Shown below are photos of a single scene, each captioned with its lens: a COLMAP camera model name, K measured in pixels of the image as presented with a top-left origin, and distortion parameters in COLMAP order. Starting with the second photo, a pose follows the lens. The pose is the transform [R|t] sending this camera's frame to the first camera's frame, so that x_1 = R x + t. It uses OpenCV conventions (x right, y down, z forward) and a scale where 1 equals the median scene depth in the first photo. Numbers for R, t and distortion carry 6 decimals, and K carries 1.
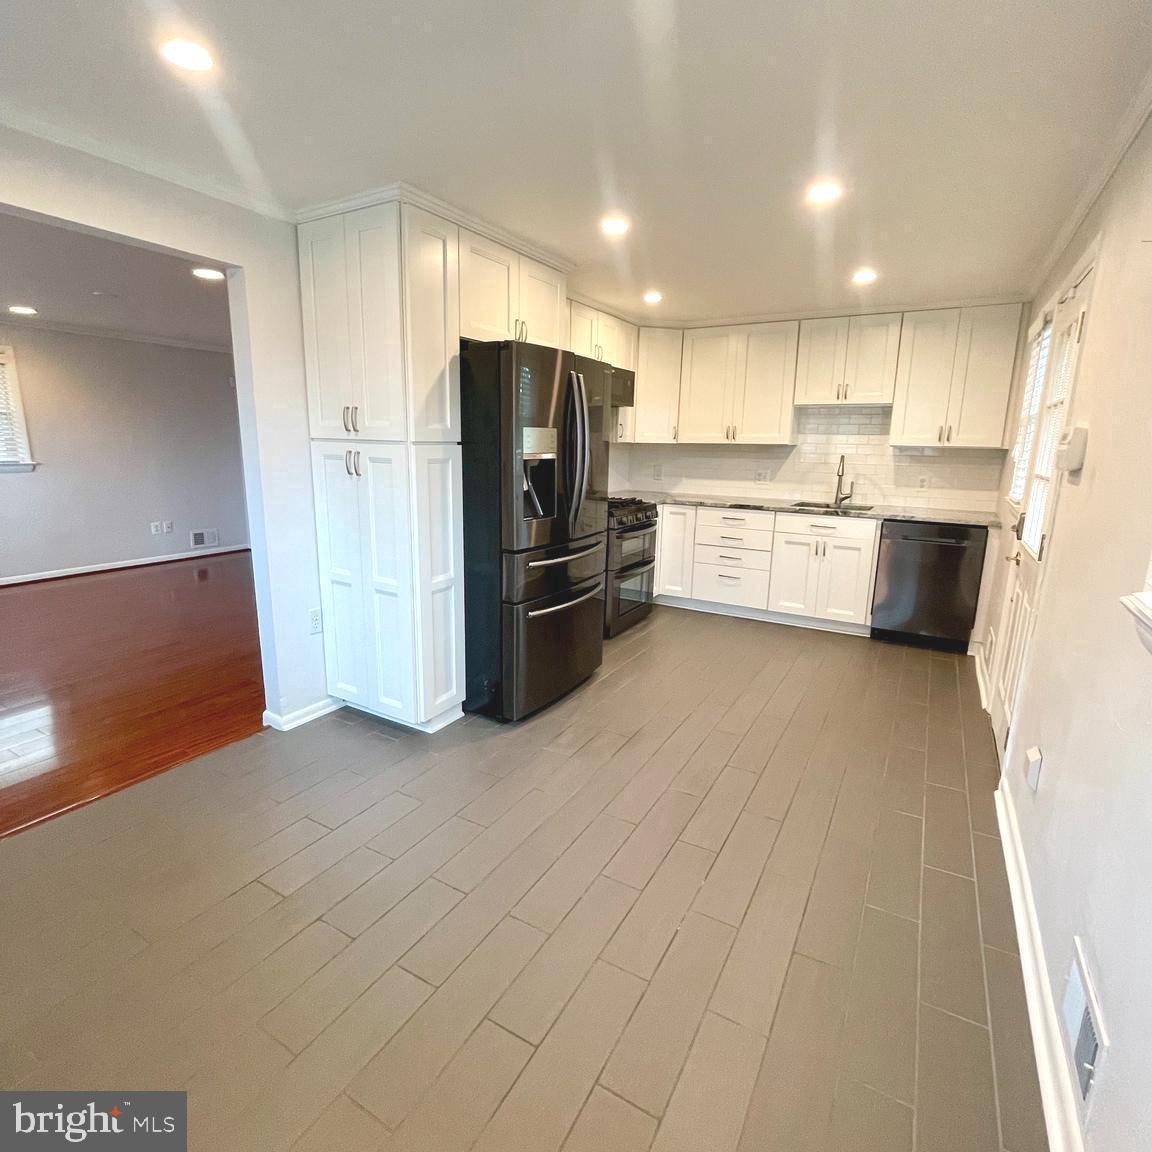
lens RADIAL K [[614.7, 0, 569.6], [0, 614.7, 574.5], [0, 0, 1]] dist [-0.013443, -0.000650]
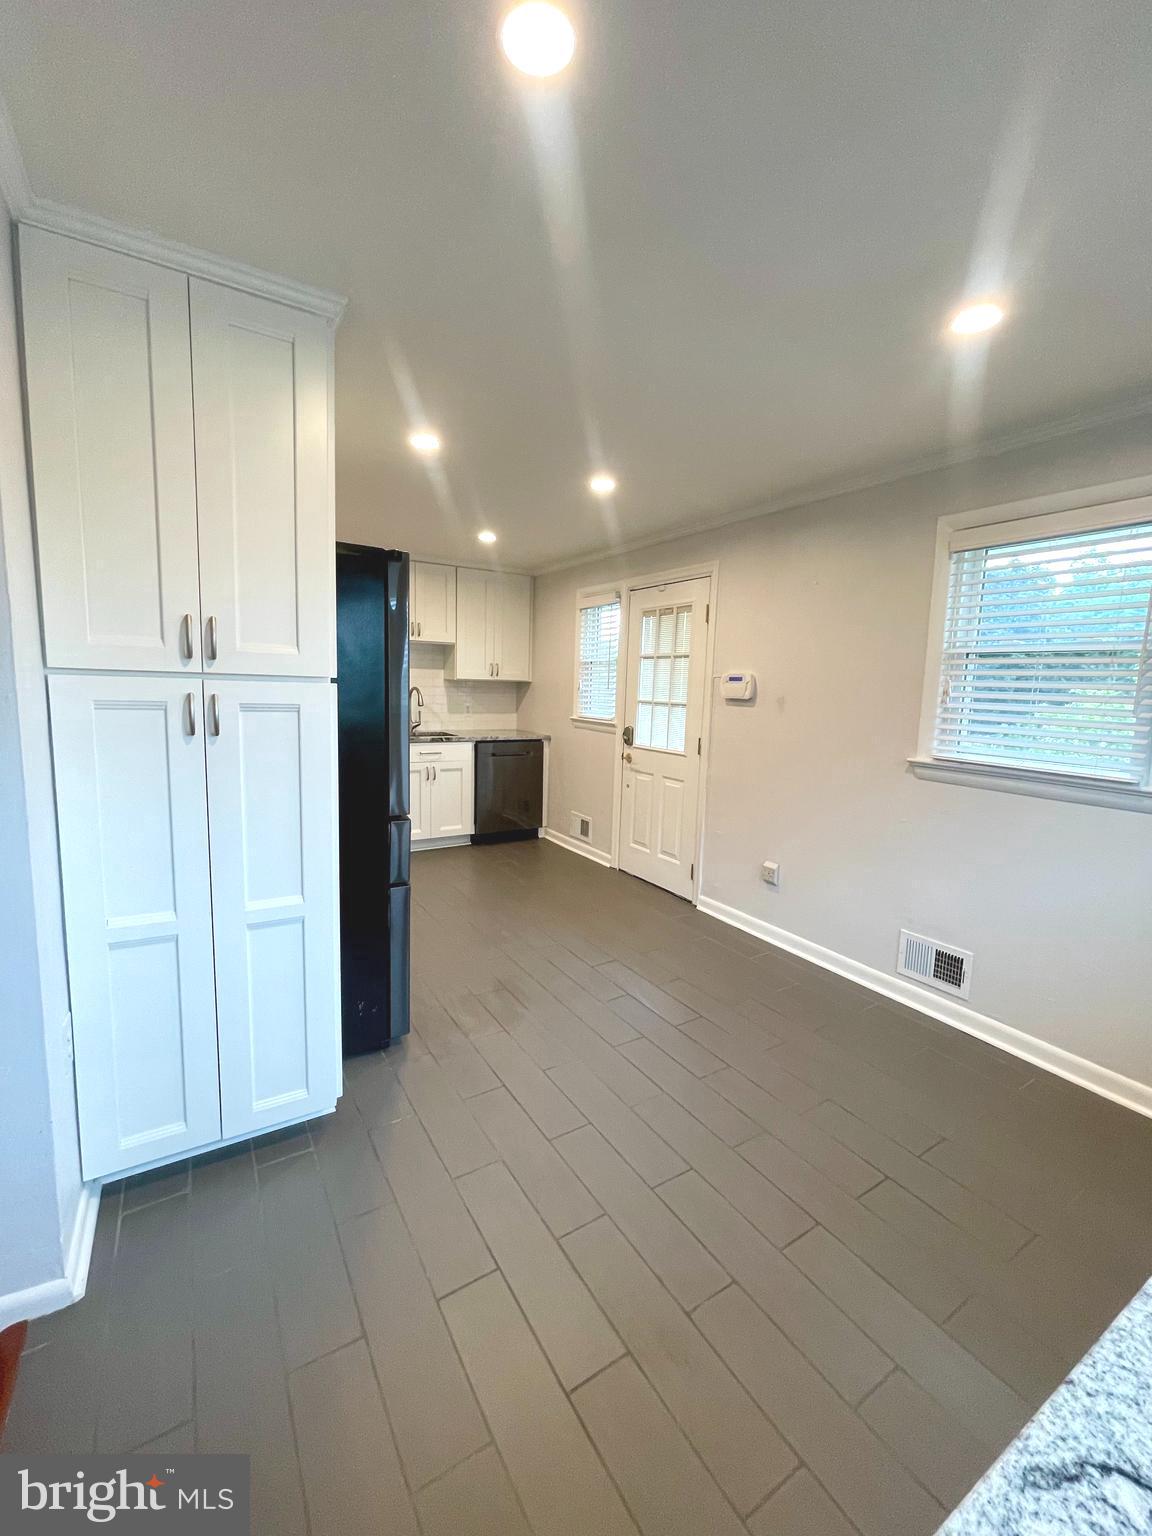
lens RADIAL K [[619.7, 0, 566.4], [0, 619.7, 766.9], [0, 0, 1]] dist [-0.004406, 0.001432]
pose [[0.466370, -0.117159, 0.876797, -0.476235], [0.161110, 0.985862, 0.046038, -0.072777], [-0.869795, 0.119790, 0.478652, 0.301682]]
